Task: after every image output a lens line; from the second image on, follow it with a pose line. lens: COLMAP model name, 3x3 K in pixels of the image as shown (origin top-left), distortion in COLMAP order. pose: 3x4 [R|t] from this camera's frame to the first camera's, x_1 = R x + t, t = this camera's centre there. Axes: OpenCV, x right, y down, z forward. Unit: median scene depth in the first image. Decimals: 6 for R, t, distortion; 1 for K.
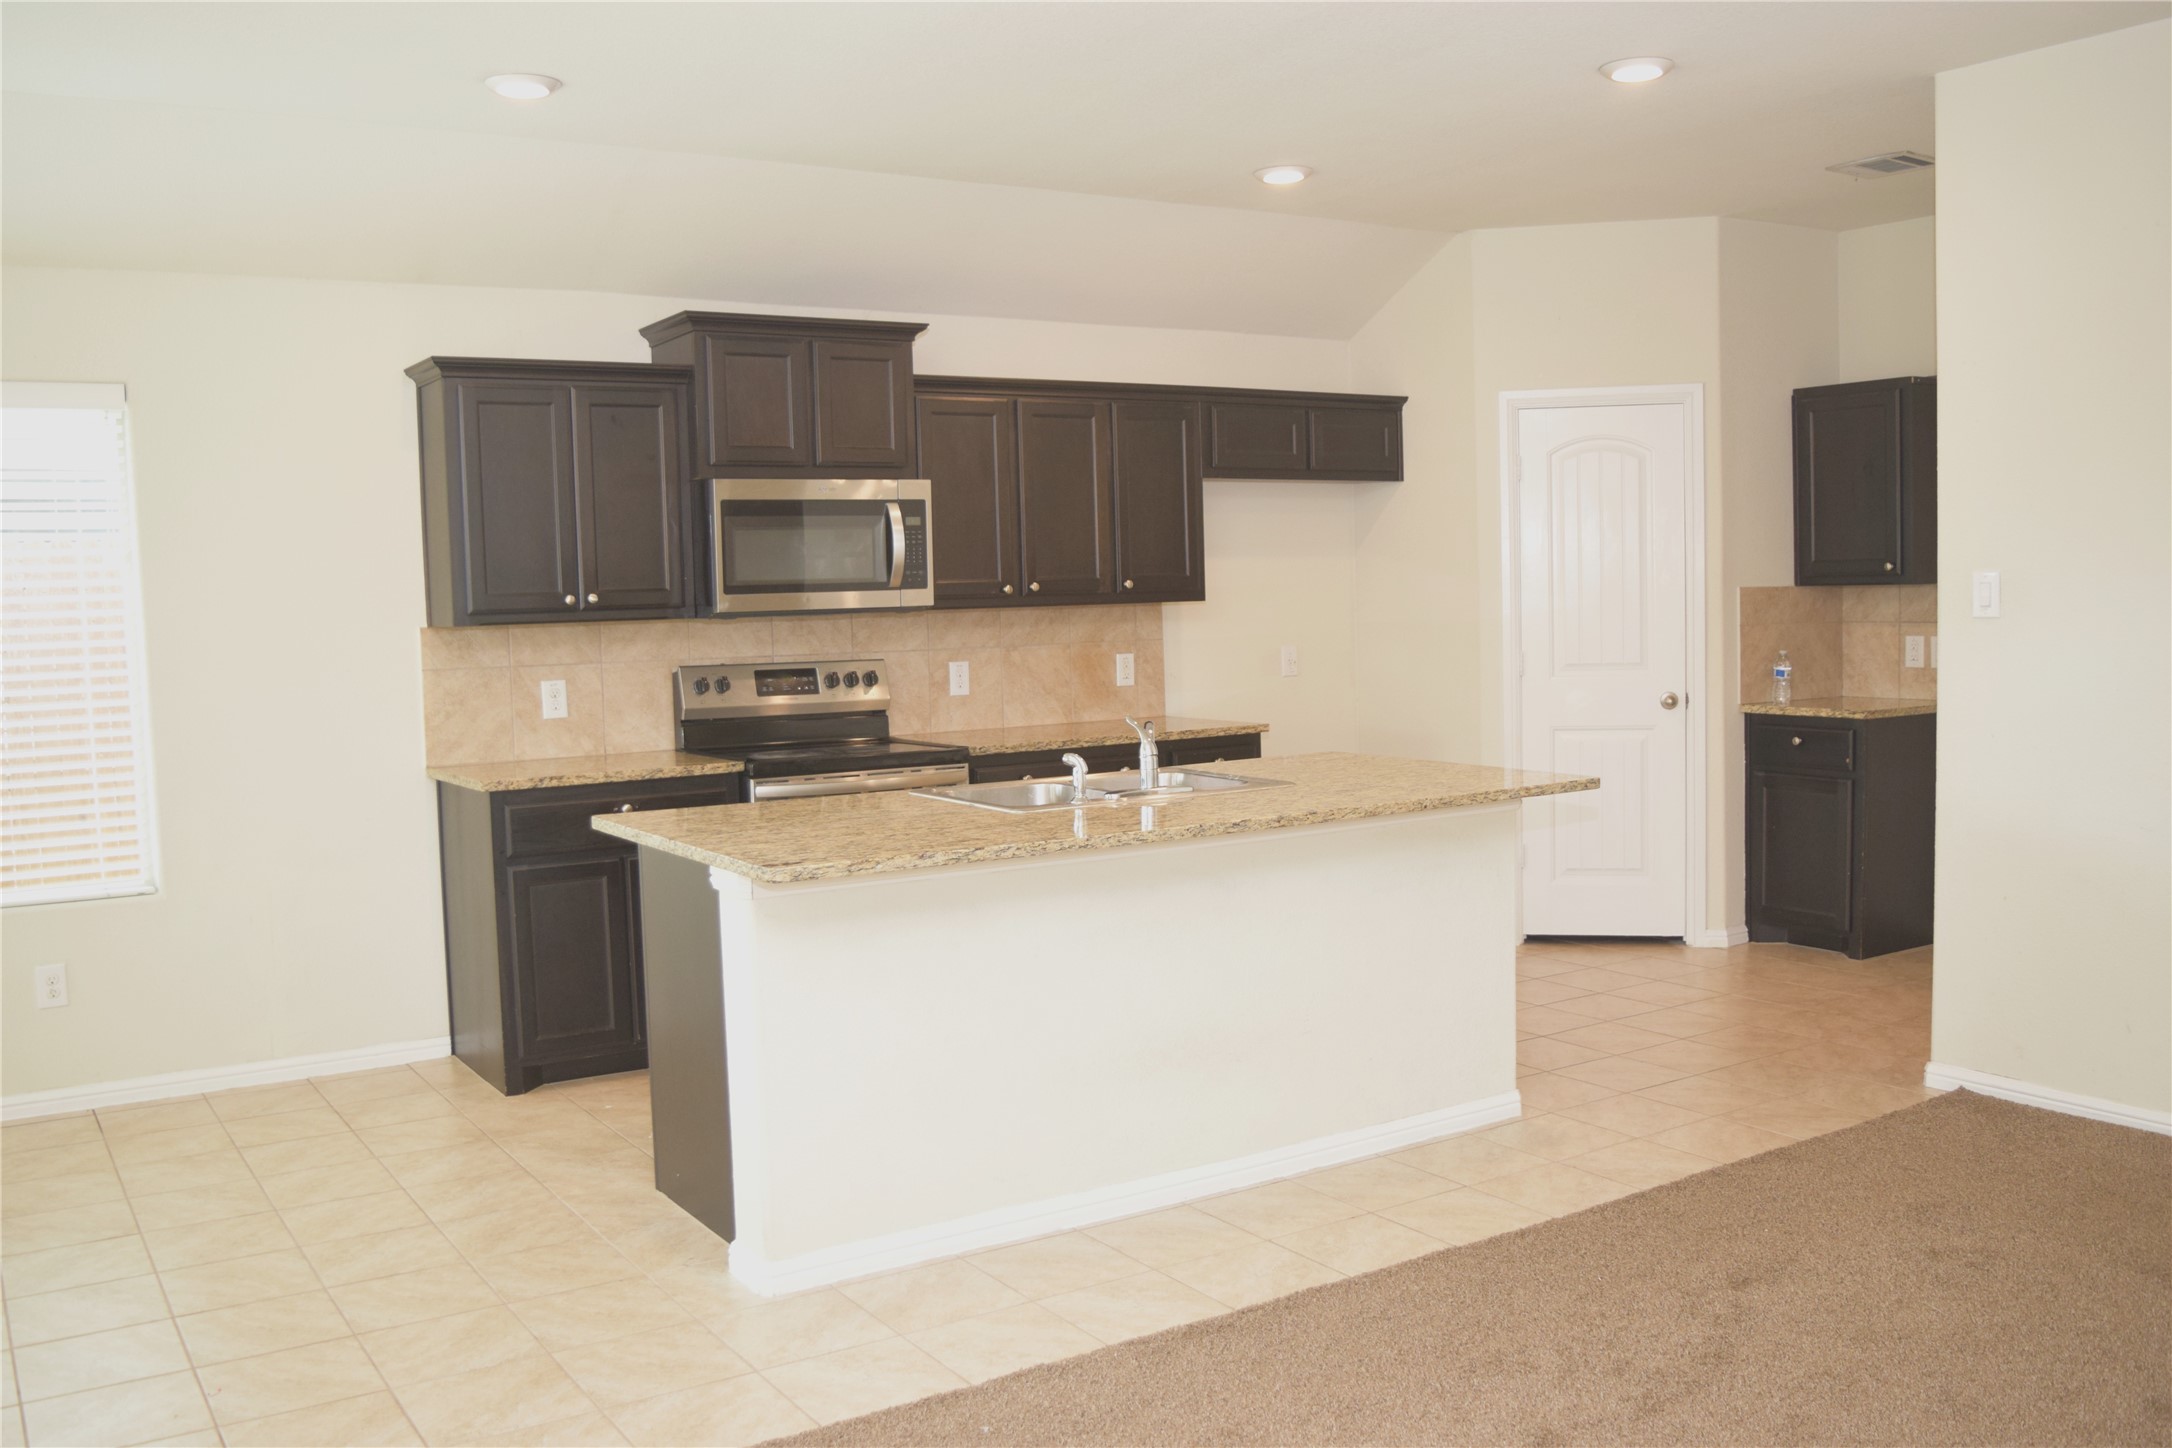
lens RADIAL K [[1884.5, 0, 1086.0], [0, 1884.5, 724.0], [0, 0, 1]] dist [-0.089098, 0.022335]
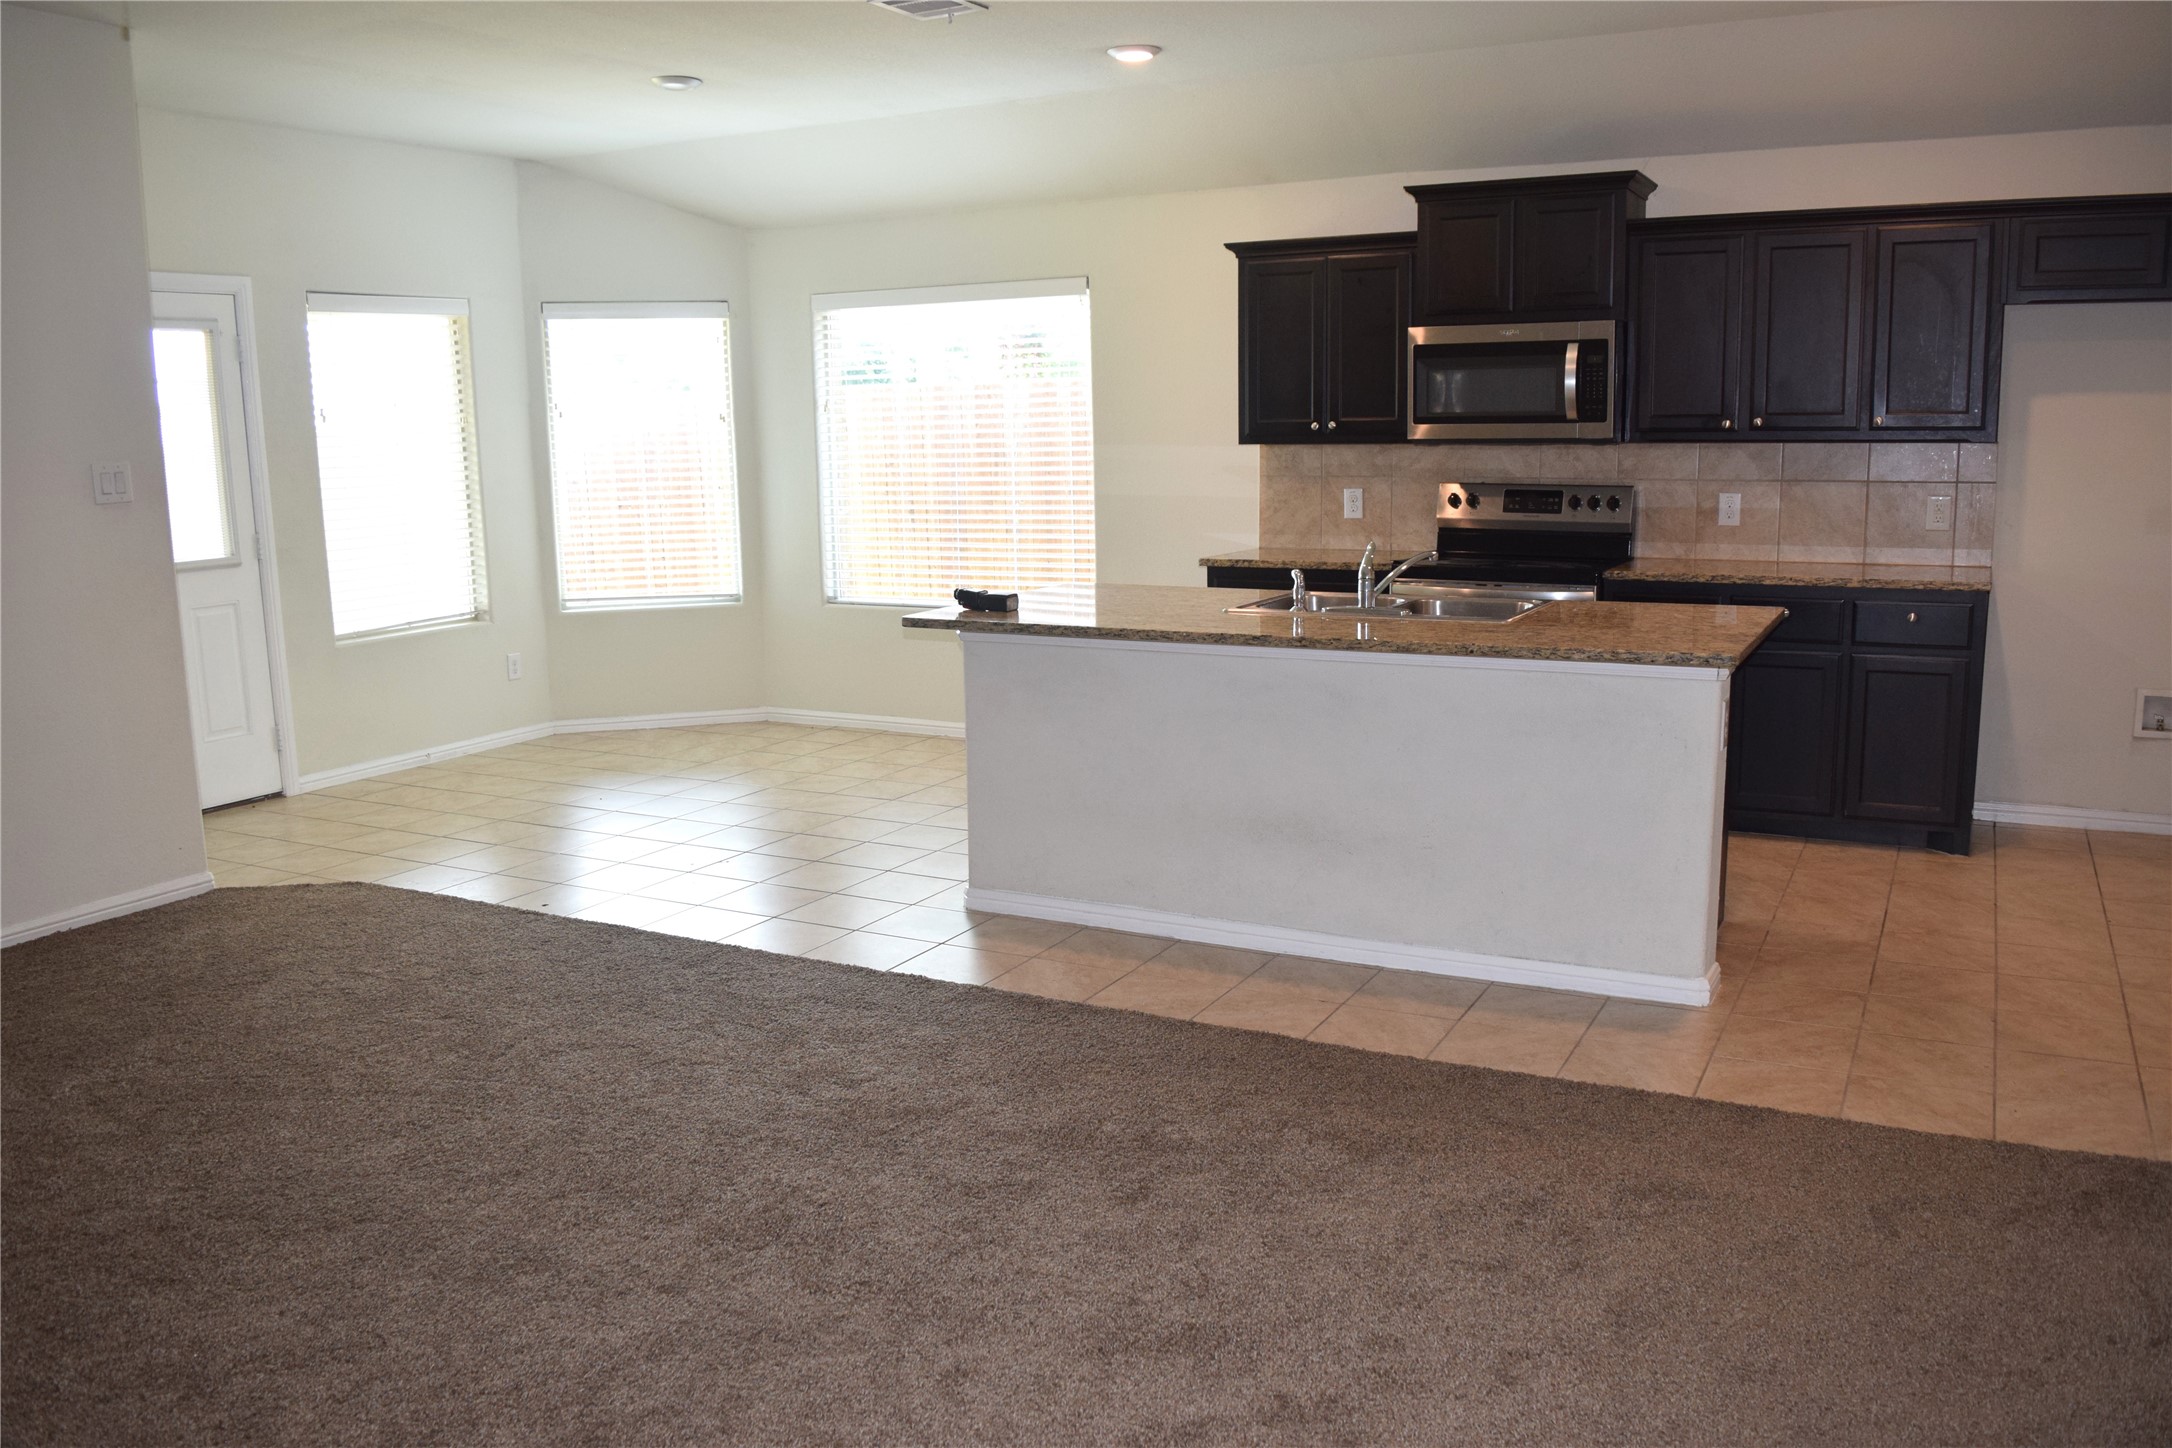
lens RADIAL K [[1706.1, 0, 1086.0], [0, 1706.1, 724.0], [0, 0, 1]] dist [-0.093524, 0.019306]
pose [[0.487407, 0.166798, -0.857096, 0.752486], [-0.058851, 0.985628, 0.158345, -0.043846], [0.871190, -0.026737, 0.490218, 0.309905]]
